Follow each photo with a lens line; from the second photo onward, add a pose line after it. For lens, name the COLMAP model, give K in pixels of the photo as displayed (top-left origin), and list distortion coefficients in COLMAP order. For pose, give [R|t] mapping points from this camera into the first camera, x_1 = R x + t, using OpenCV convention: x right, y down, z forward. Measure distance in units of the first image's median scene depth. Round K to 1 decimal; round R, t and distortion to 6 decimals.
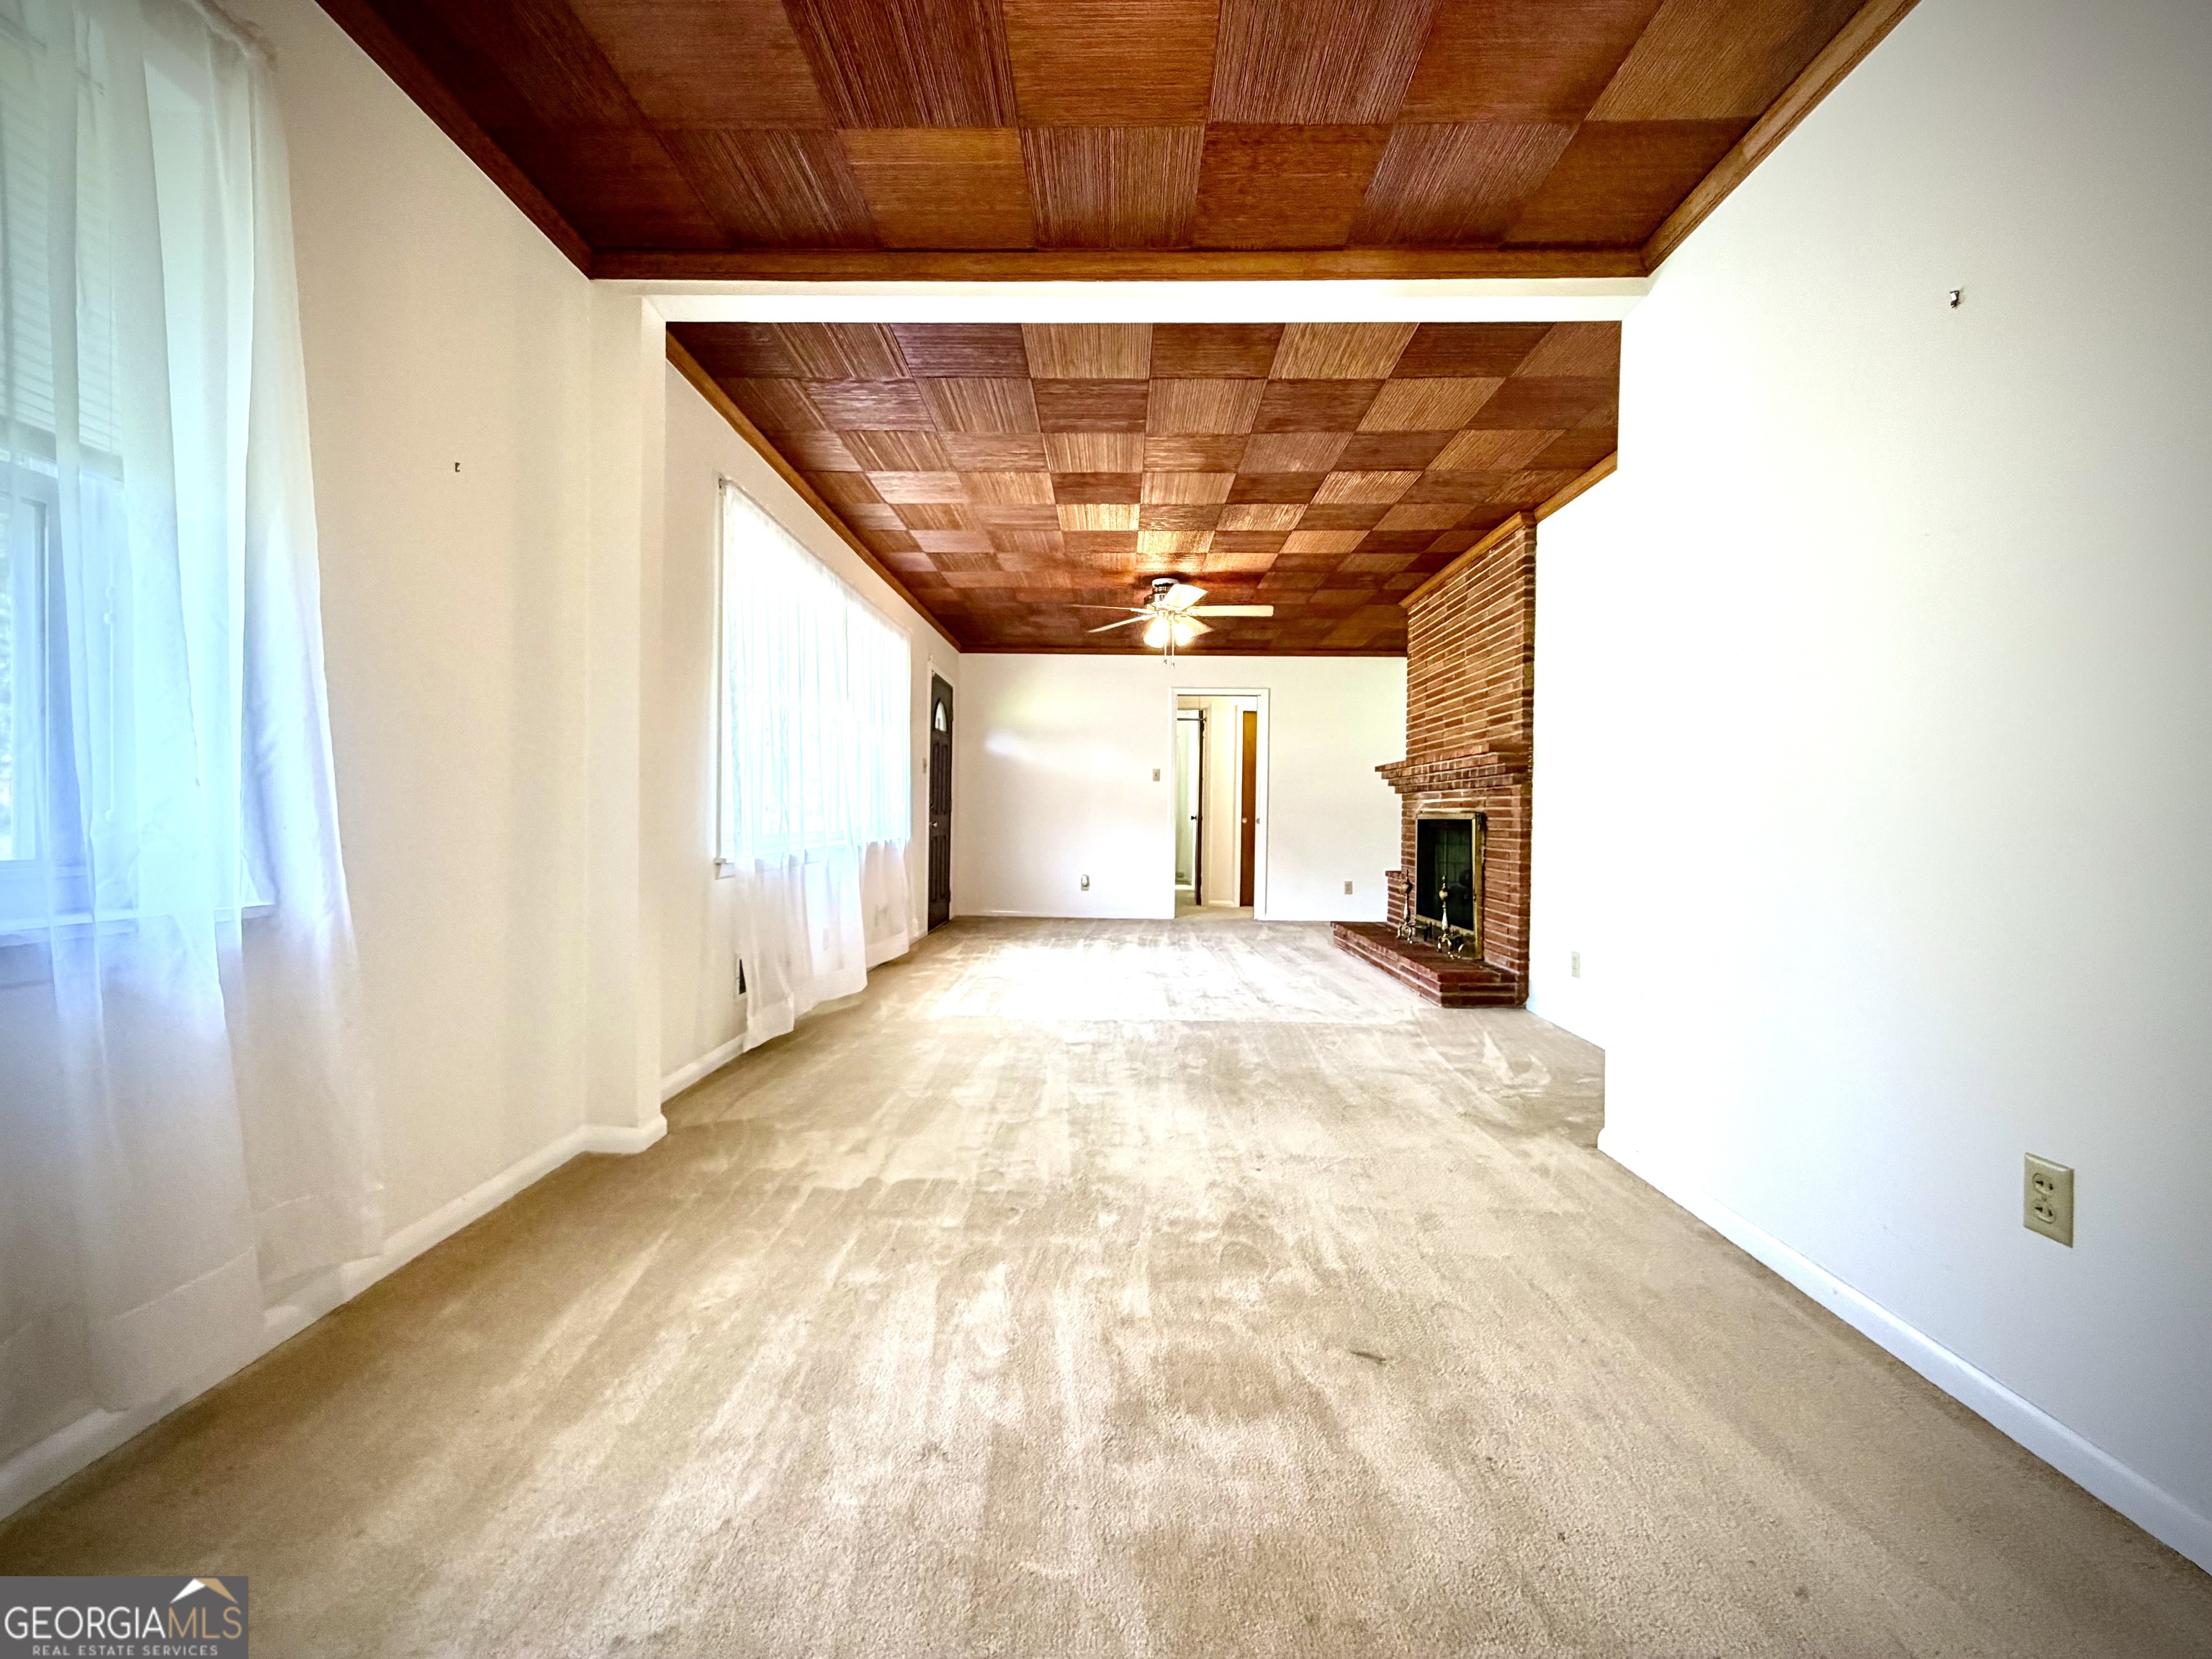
lens RADIAL K [[884.8, 0, 1103.2], [0, 884.8, 820.2], [0, 0, 1]] dist [-0.002575, 0.000970]
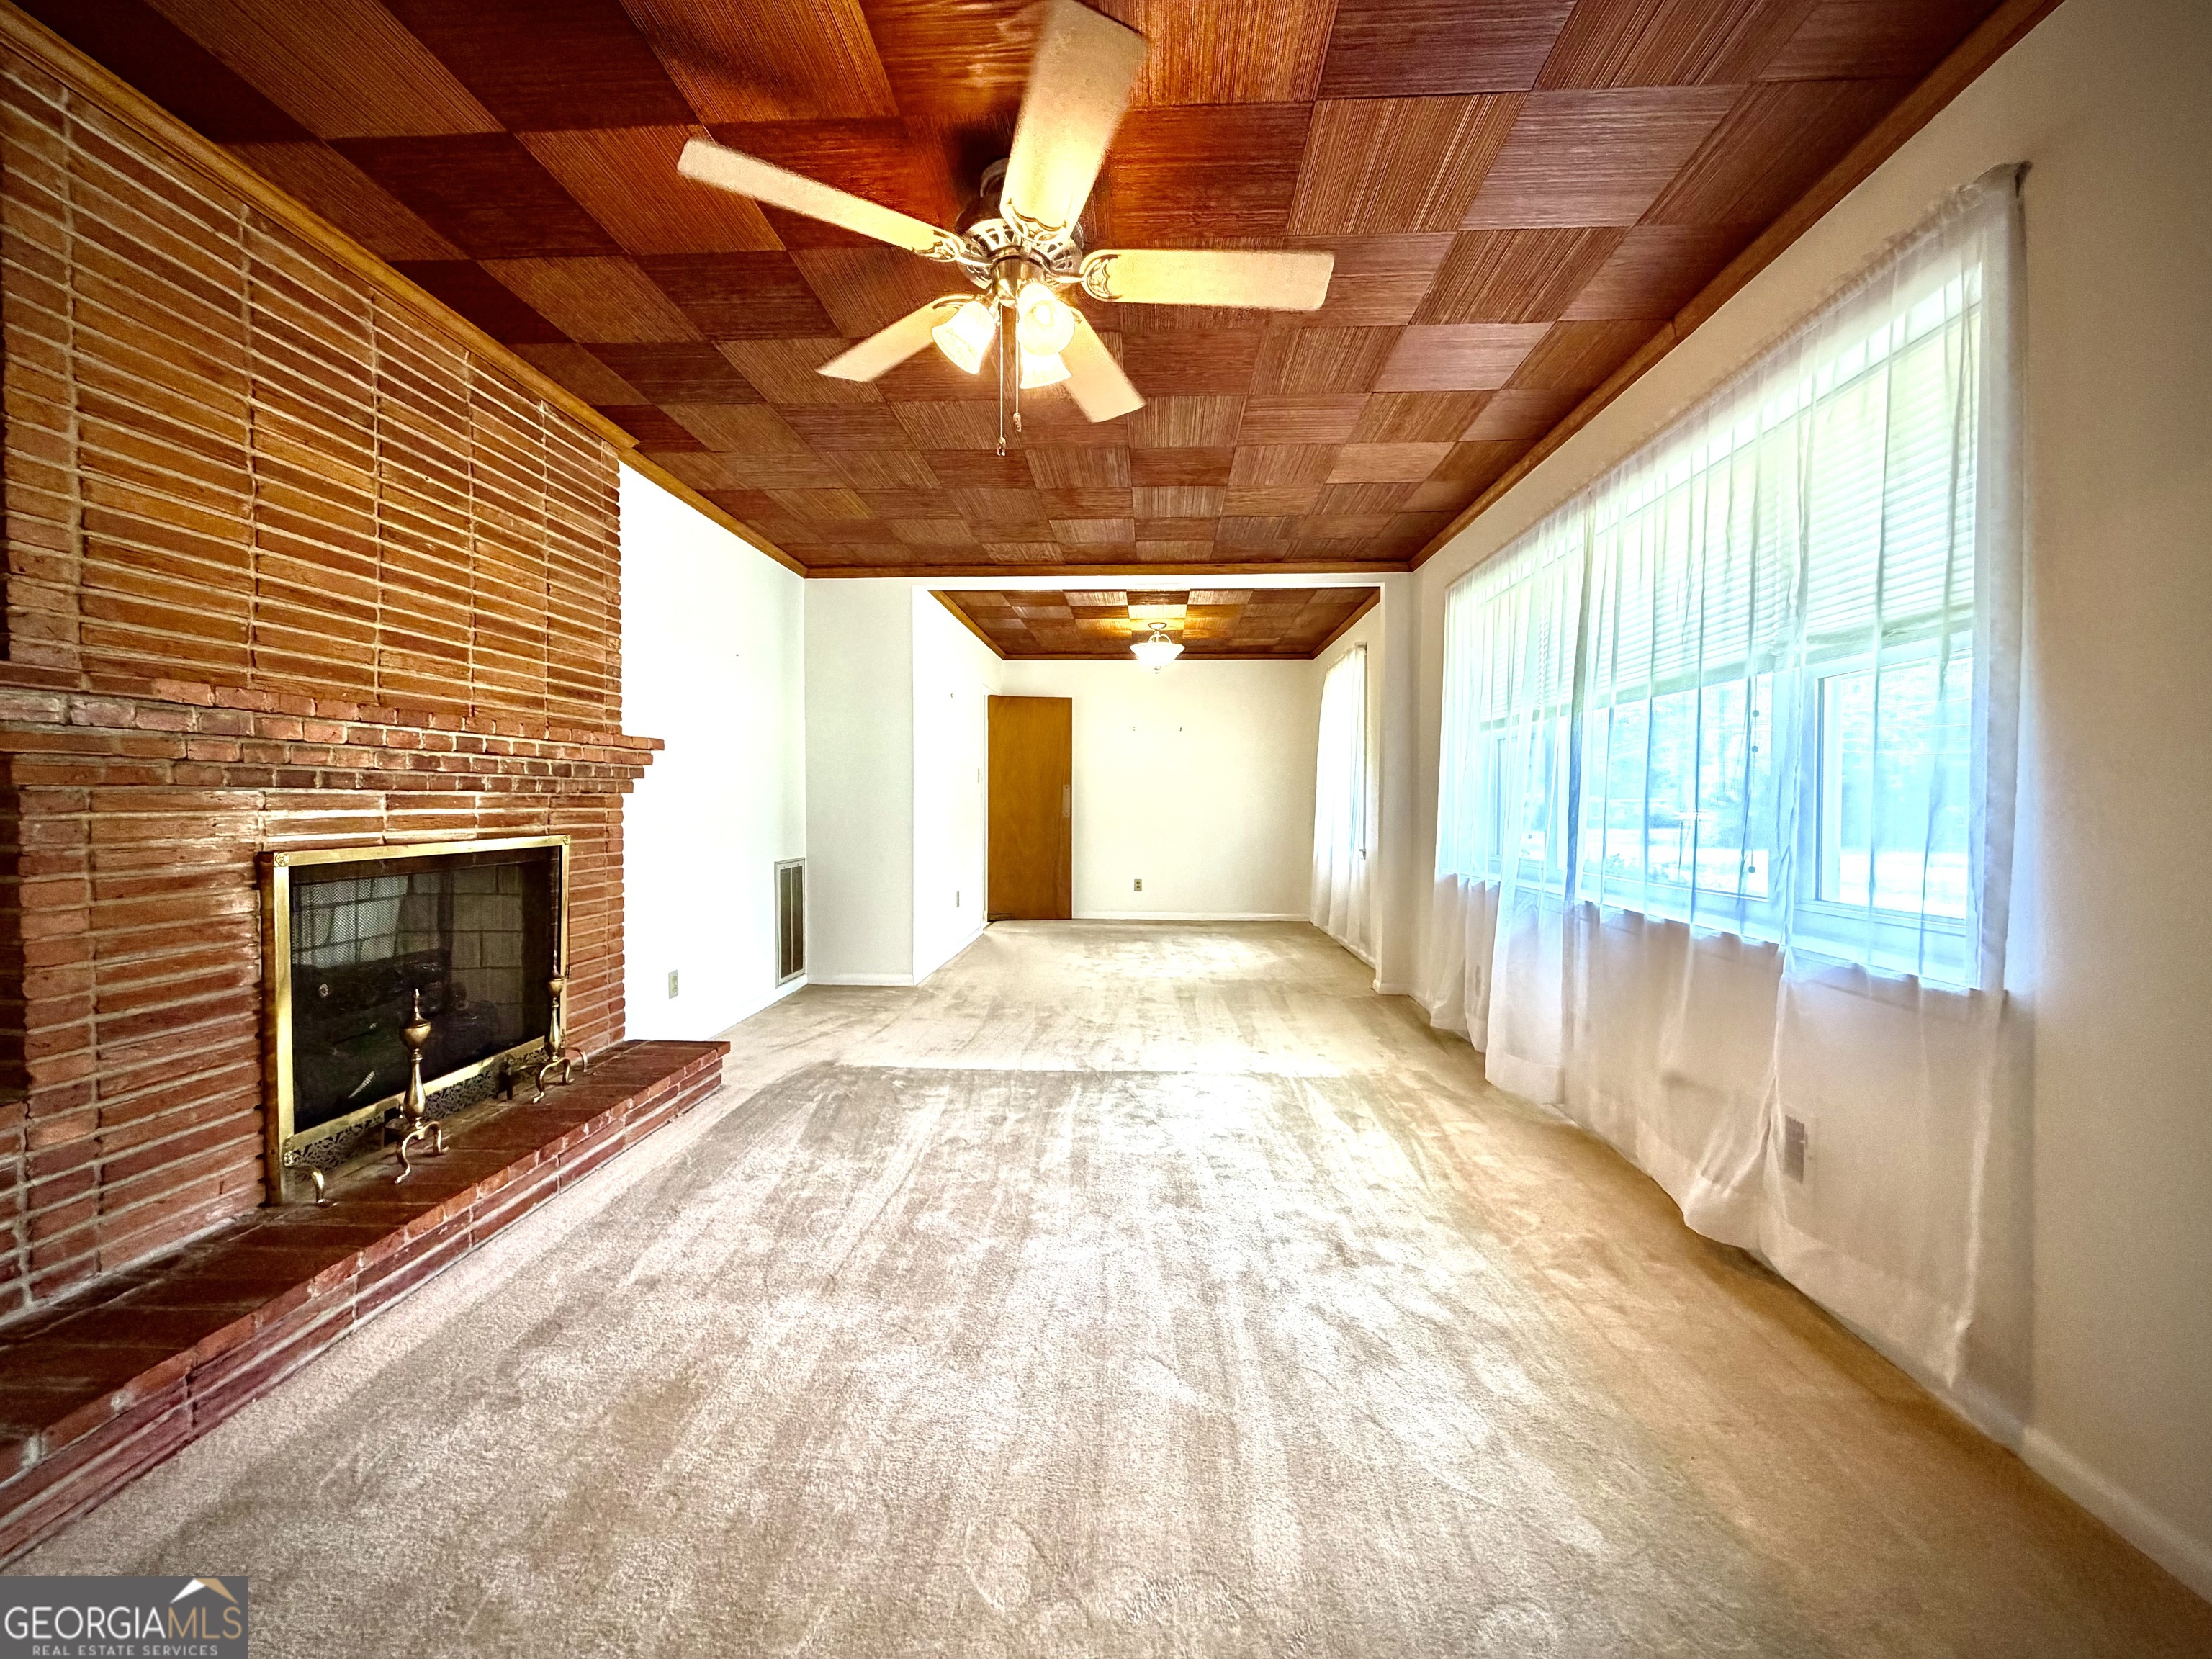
lens RADIAL K [[884.8, 0, 1103.7], [0, 884.8, 825.7], [0, 0, 1]] dist [-0.002575, 0.000970]
pose [[-0.999018, -0.015778, 0.041402, 0.021876], [-0.014416, 0.999352, 0.032996, -0.036672], [-0.041895, 0.032367, -0.998598, 1.469192]]
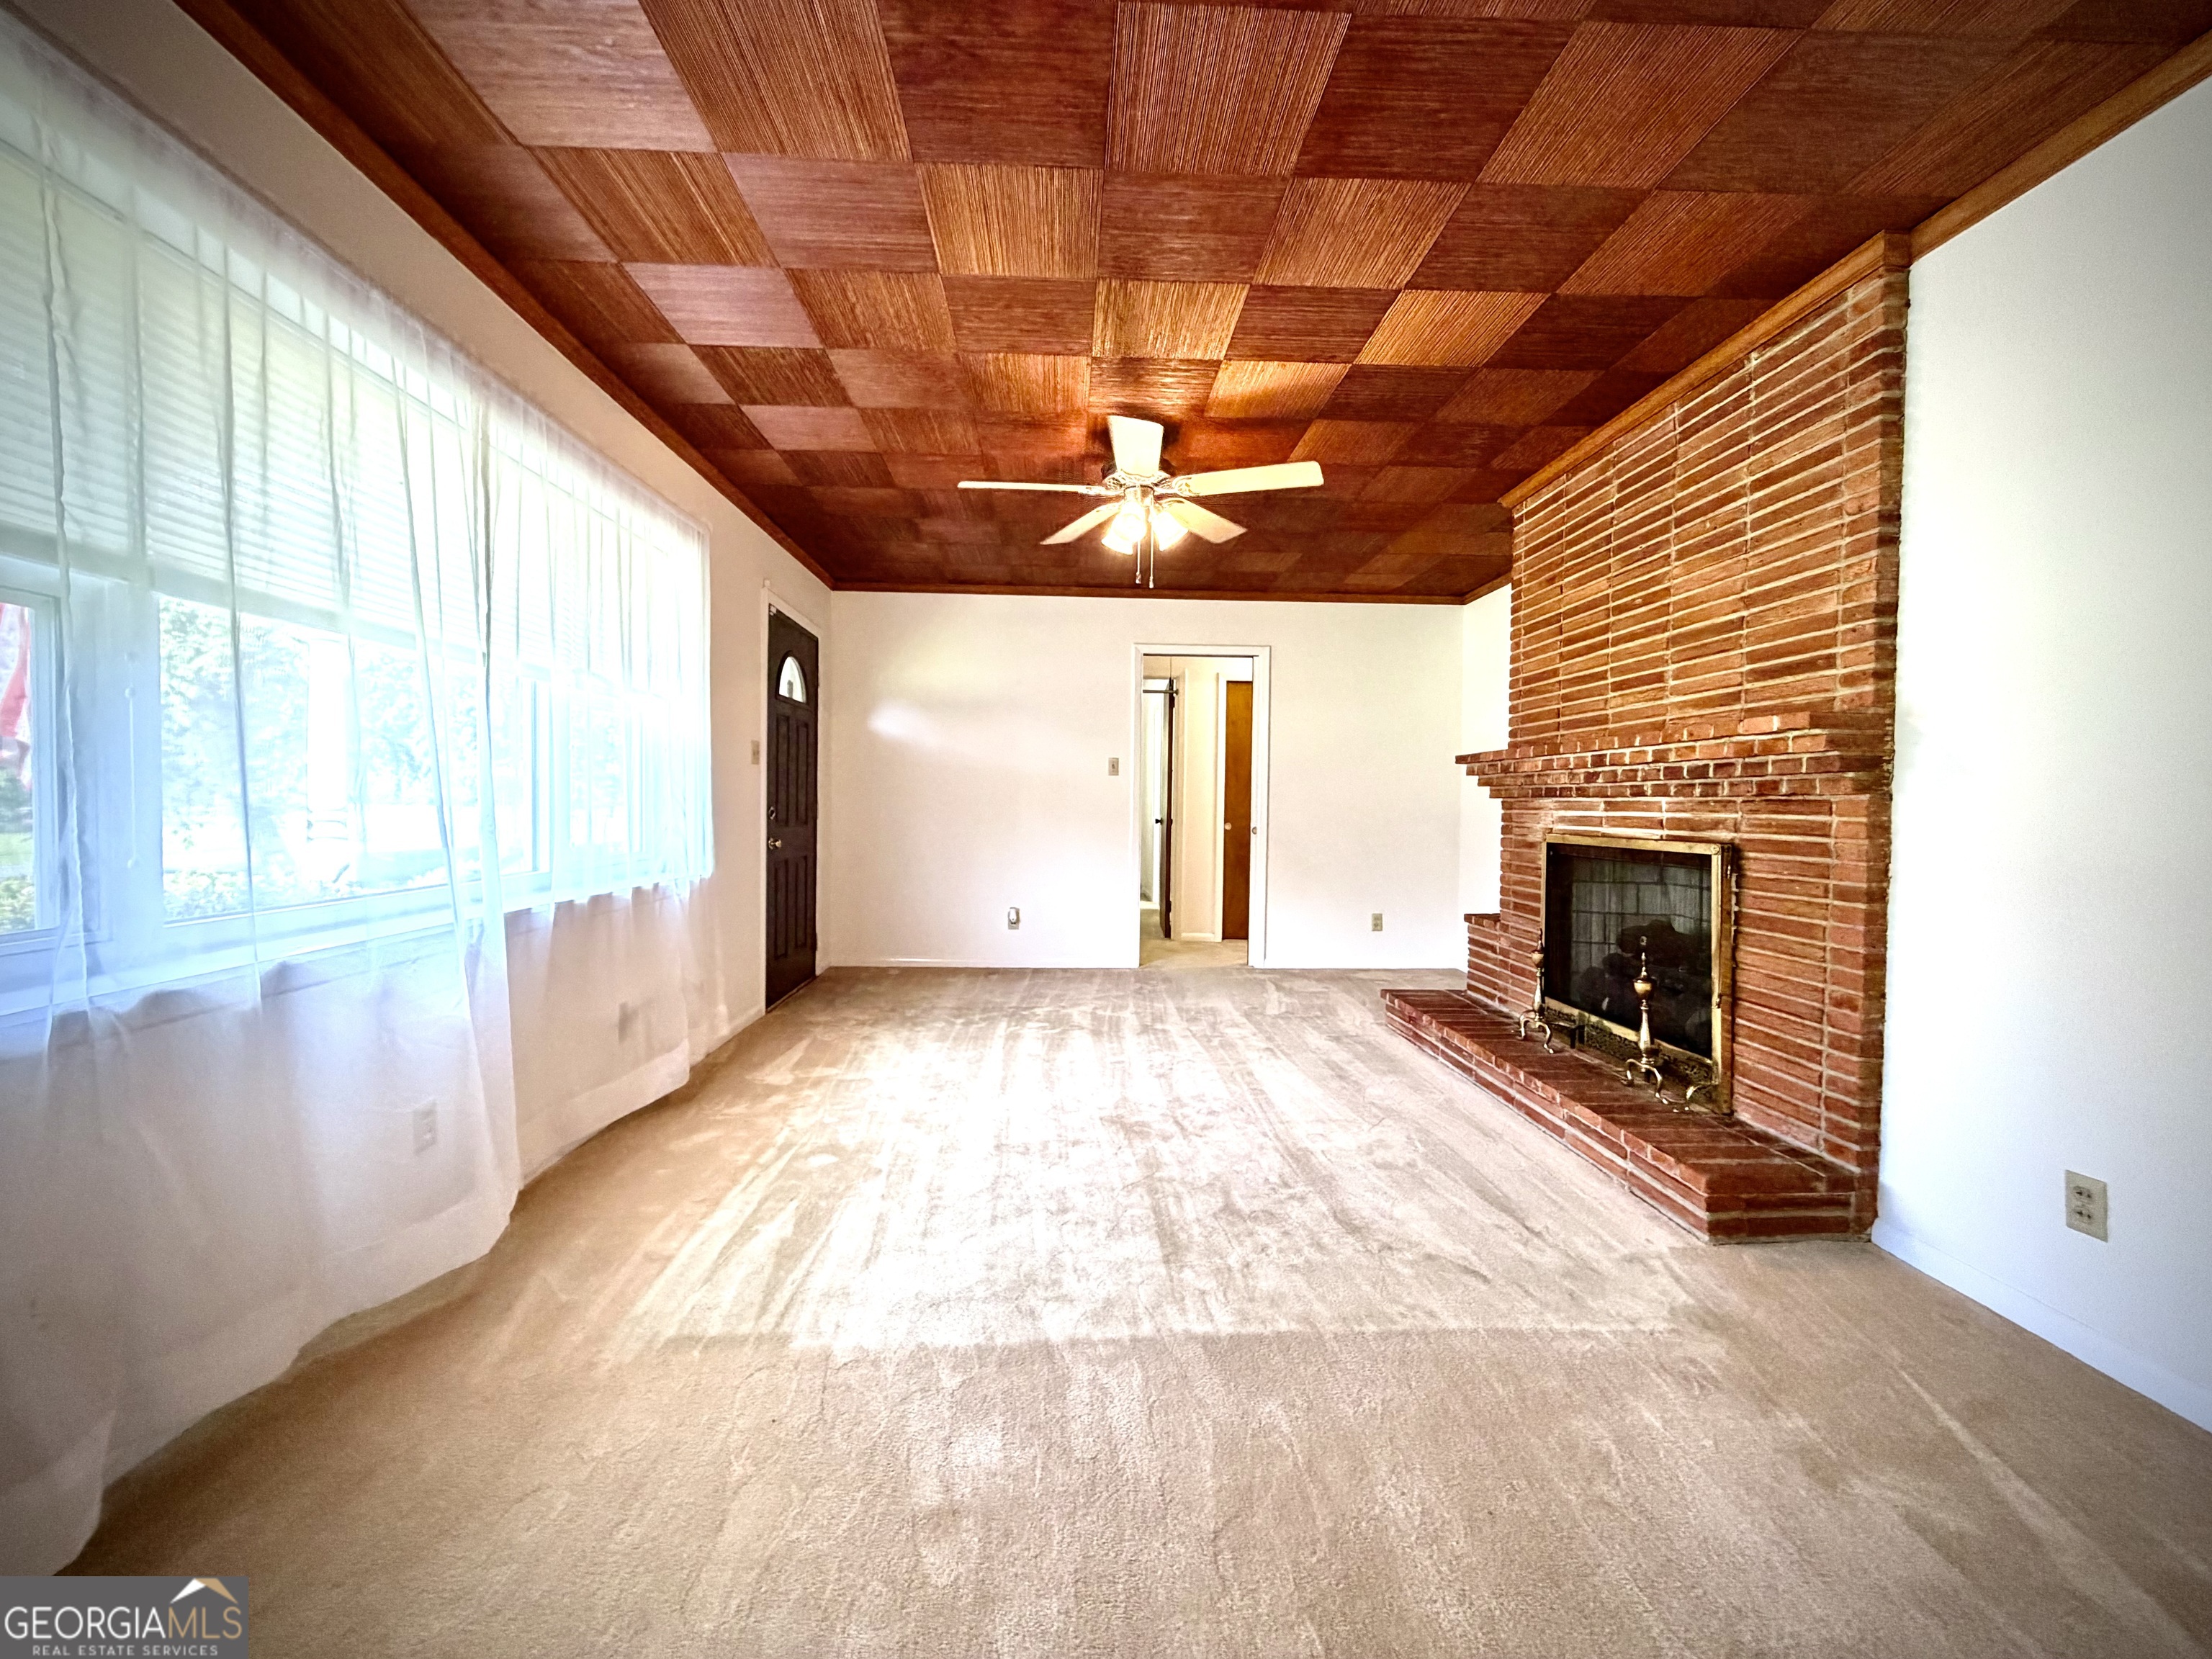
lens RADIAL K [[884.8, 0, 1103.5], [0, 884.8, 821.7], [0, 0, 1]] dist [-0.002575, 0.000970]
pose [[0.997948, -0.001188, 0.064013, 0.009827], [0.000200, 0.999881, 0.015437, -0.027418], [-0.064023, -0.015392, 0.997830, 0.448560]]
